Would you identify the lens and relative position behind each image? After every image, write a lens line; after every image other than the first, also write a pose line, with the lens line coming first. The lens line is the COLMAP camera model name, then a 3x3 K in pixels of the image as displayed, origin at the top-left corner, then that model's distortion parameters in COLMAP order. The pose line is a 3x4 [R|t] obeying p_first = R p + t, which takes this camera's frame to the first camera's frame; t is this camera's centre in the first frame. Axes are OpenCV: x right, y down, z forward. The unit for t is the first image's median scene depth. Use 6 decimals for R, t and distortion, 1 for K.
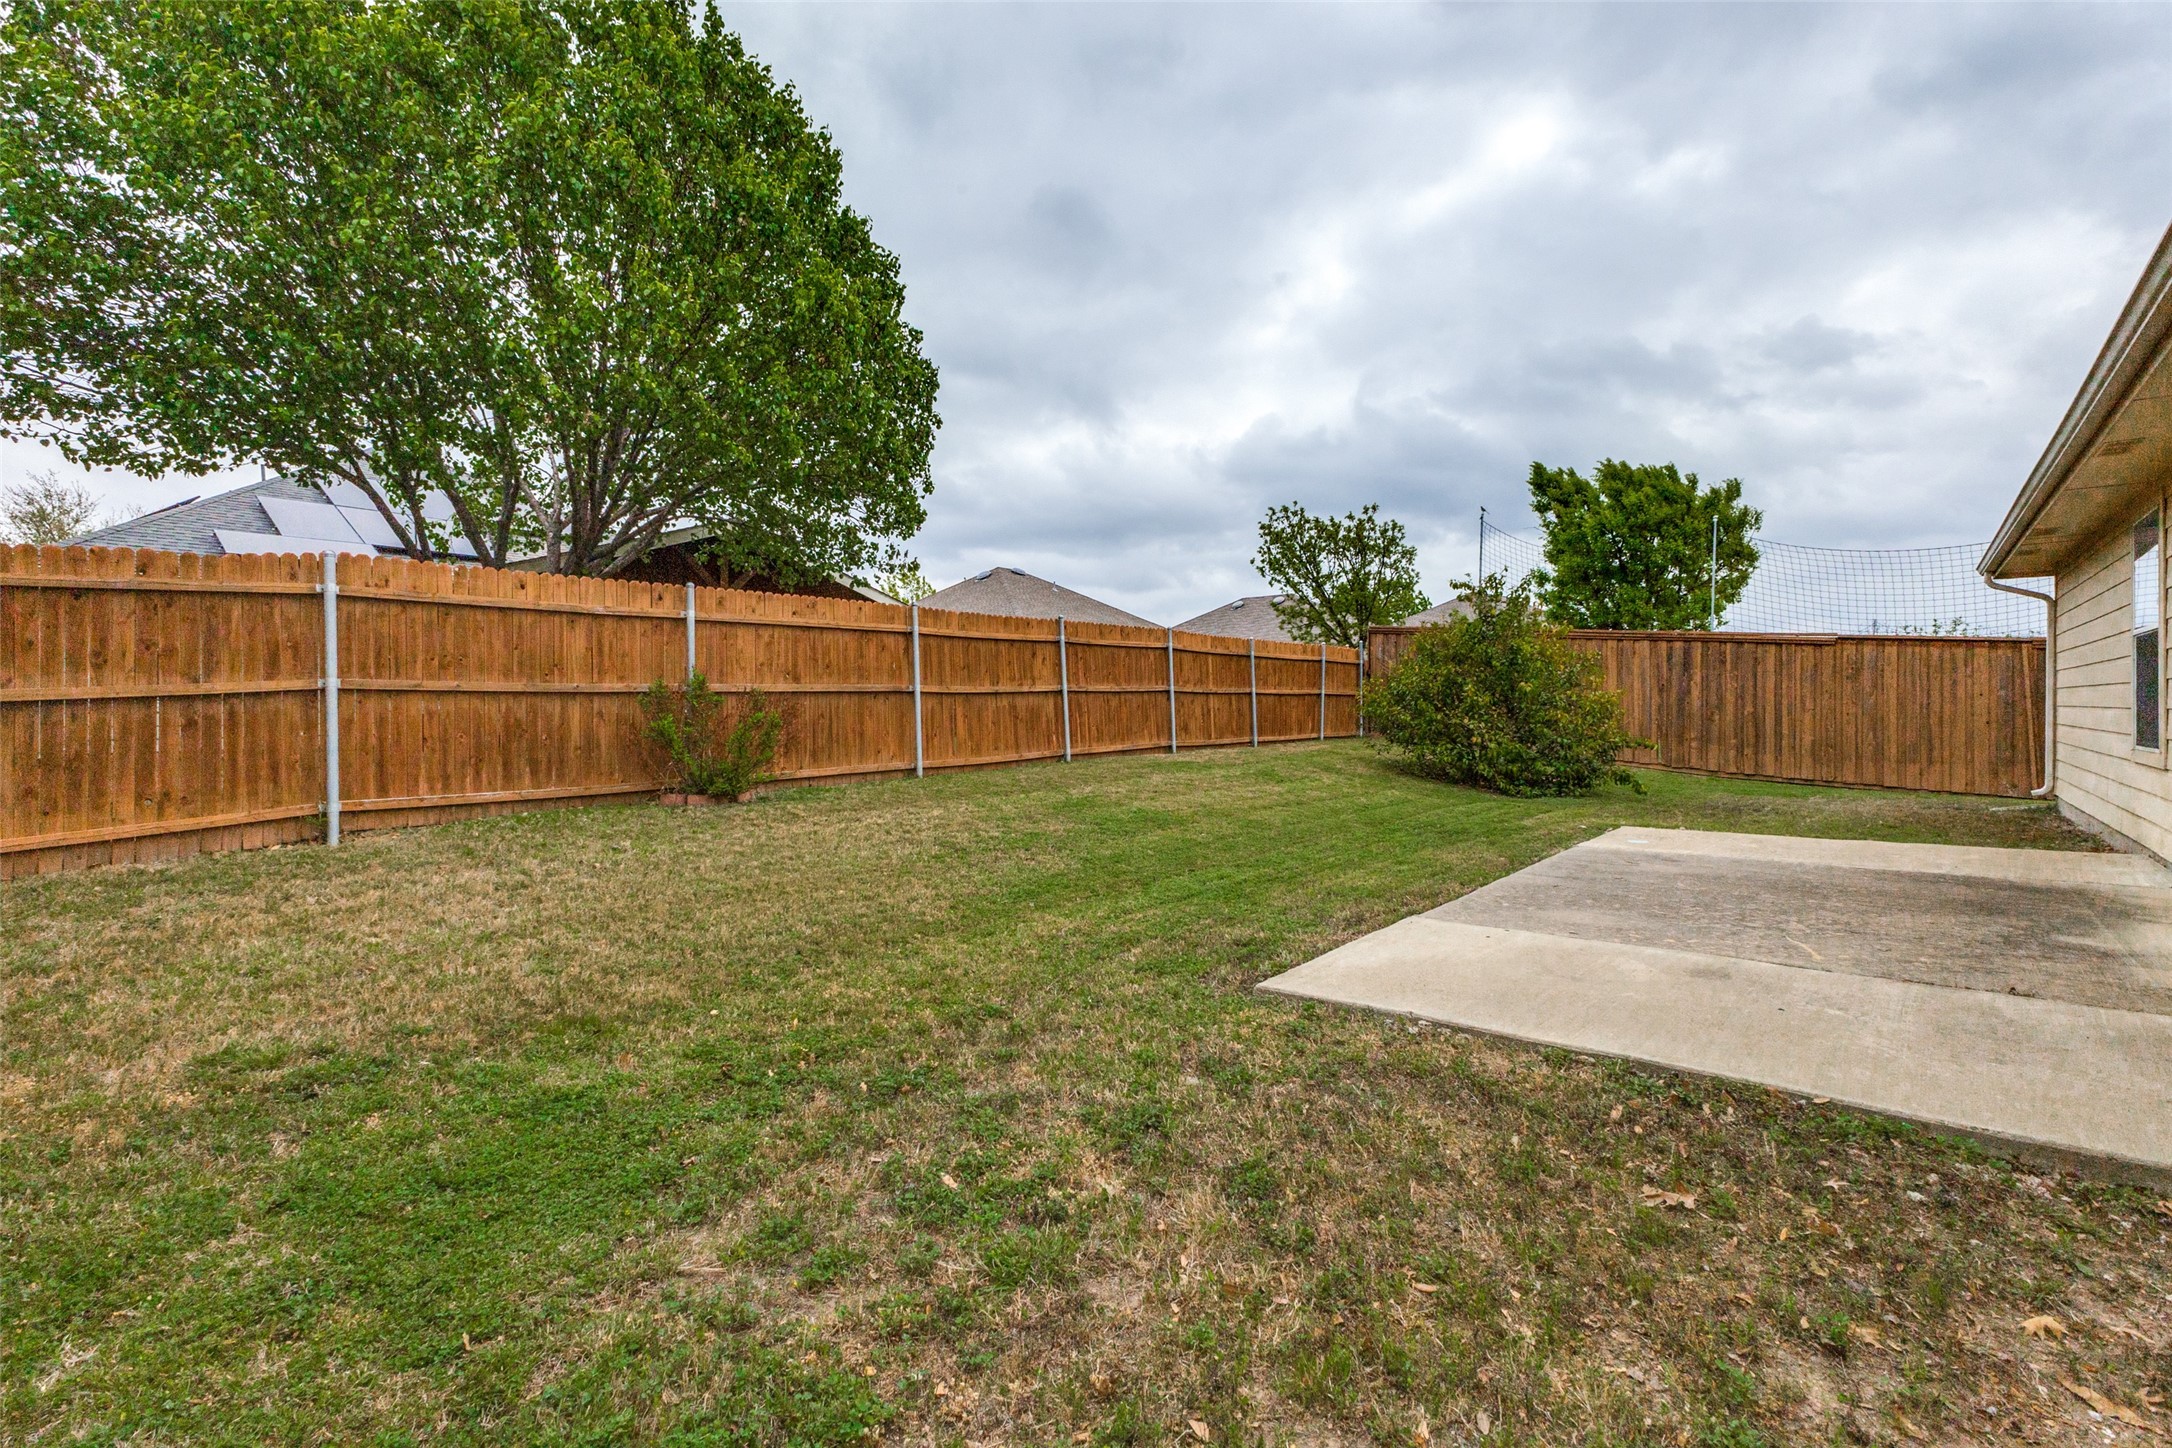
lens RADIAL K [[914.3, 0, 1087.4], [0, 914.3, 688.1], [0, 0, 1]] dist [0.000020, 0.000026]
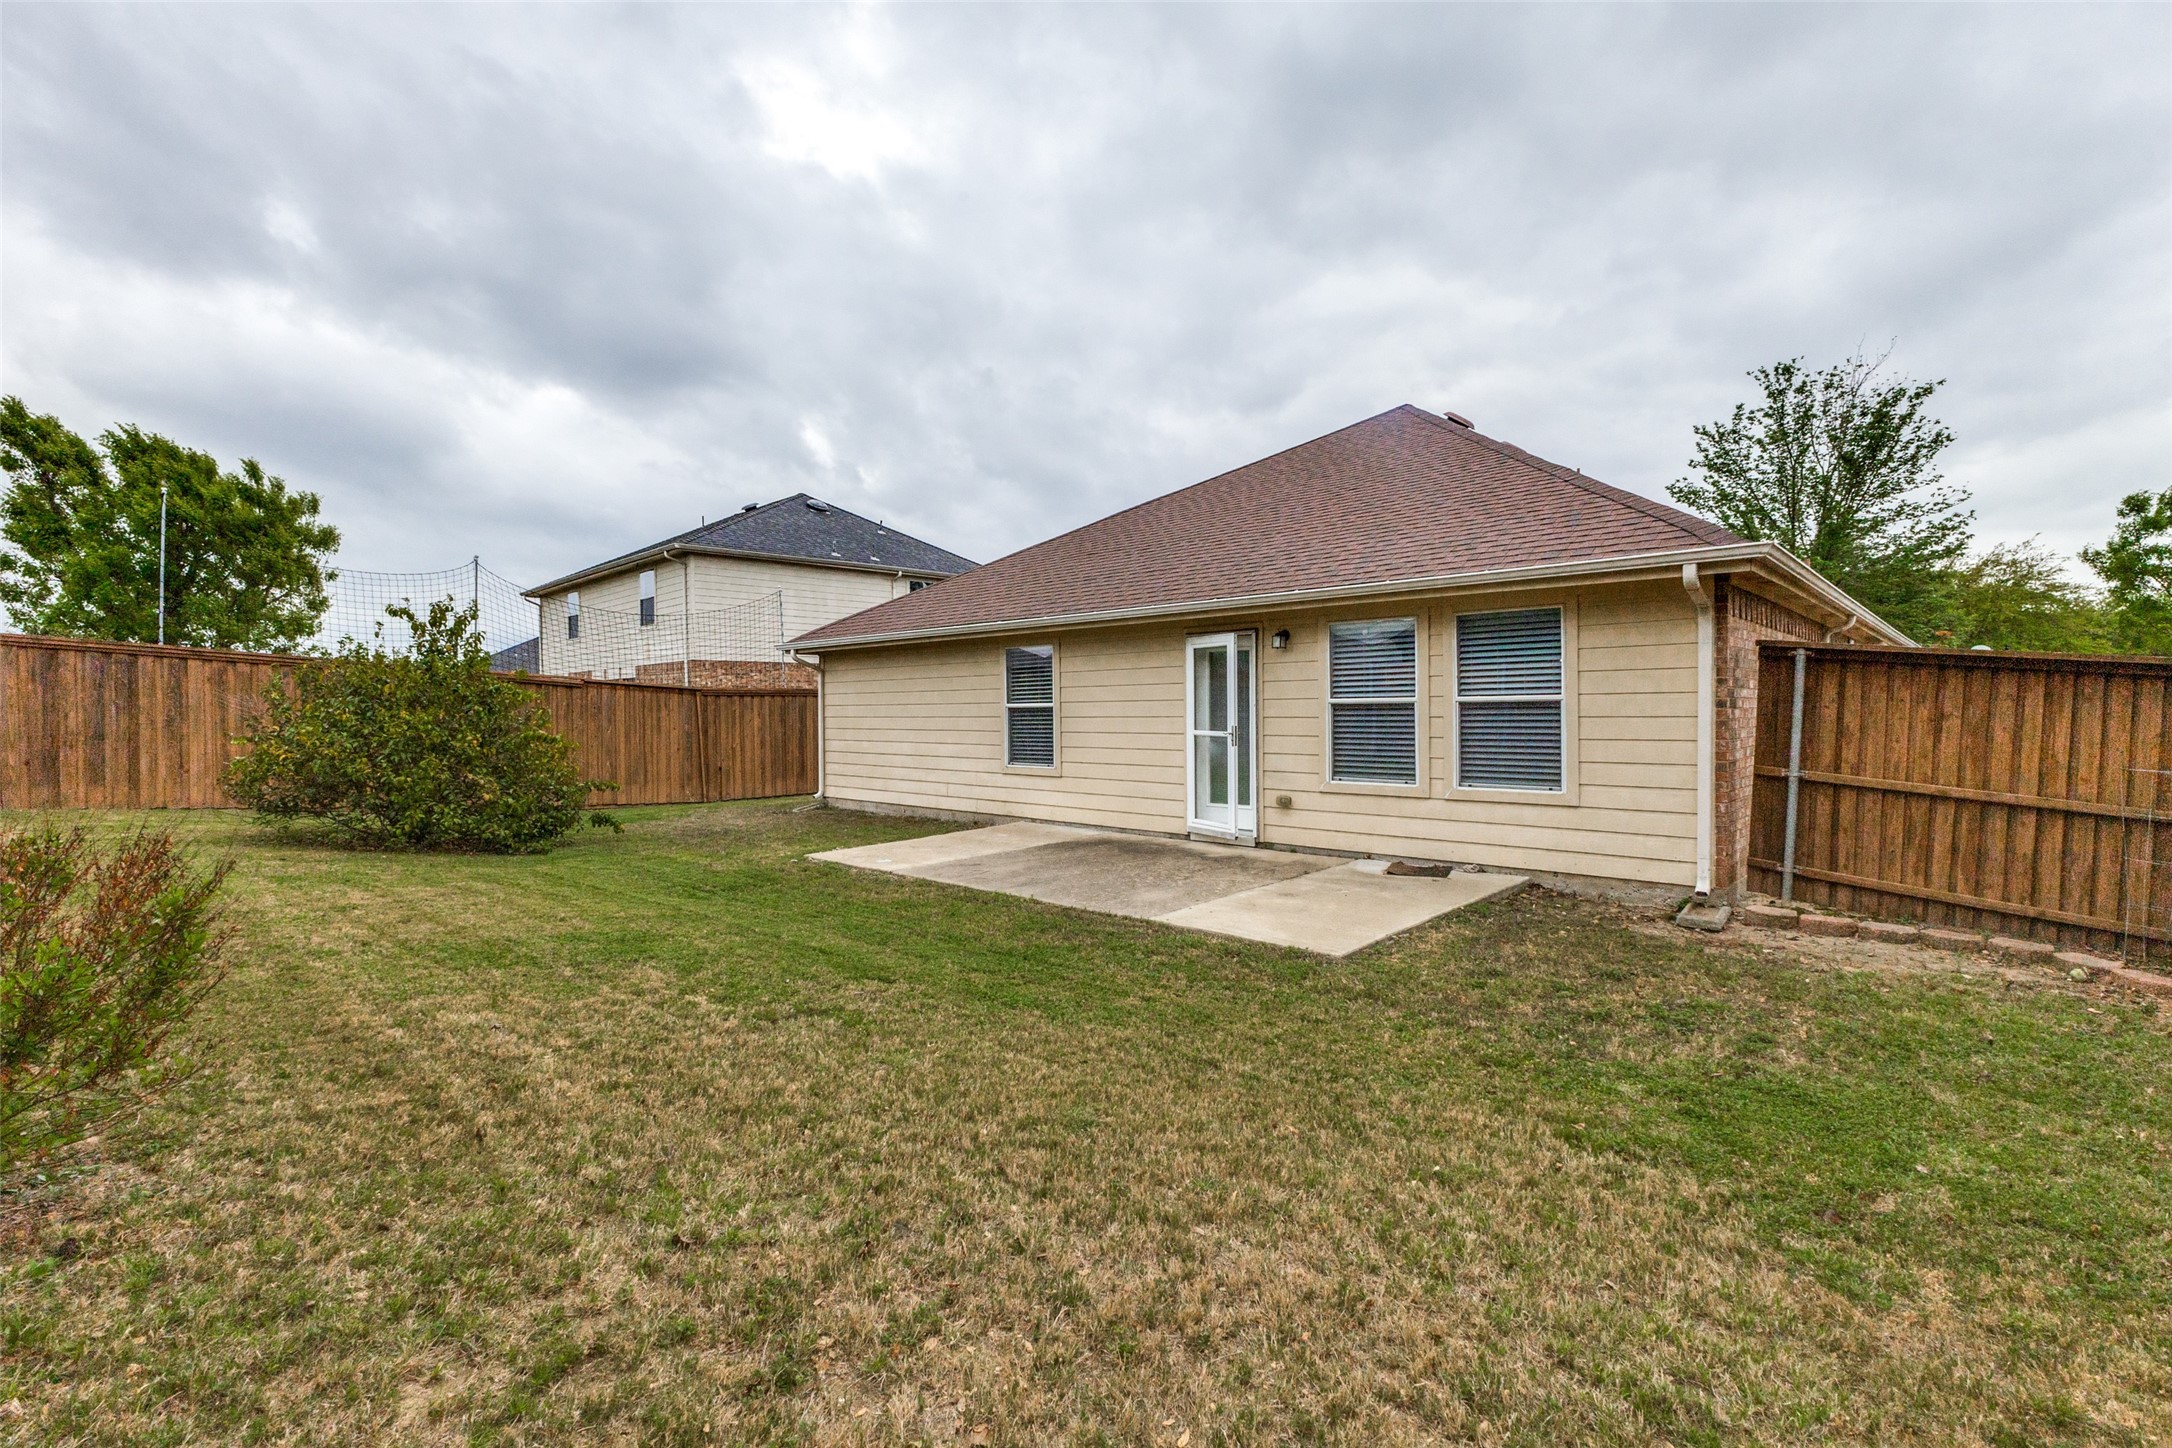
lens RADIAL K [[920.1, 0, 1086.0], [0, 920.1, 724.0], [0, 0, 1]] dist [0.000704, 0.000042]
pose [[0.151640, -0.013441, 0.988344, -0.663755], [0.001890, 0.999910, 0.013308, -0.042883], [-0.988434, -0.000150, 0.151651, 0.547013]]
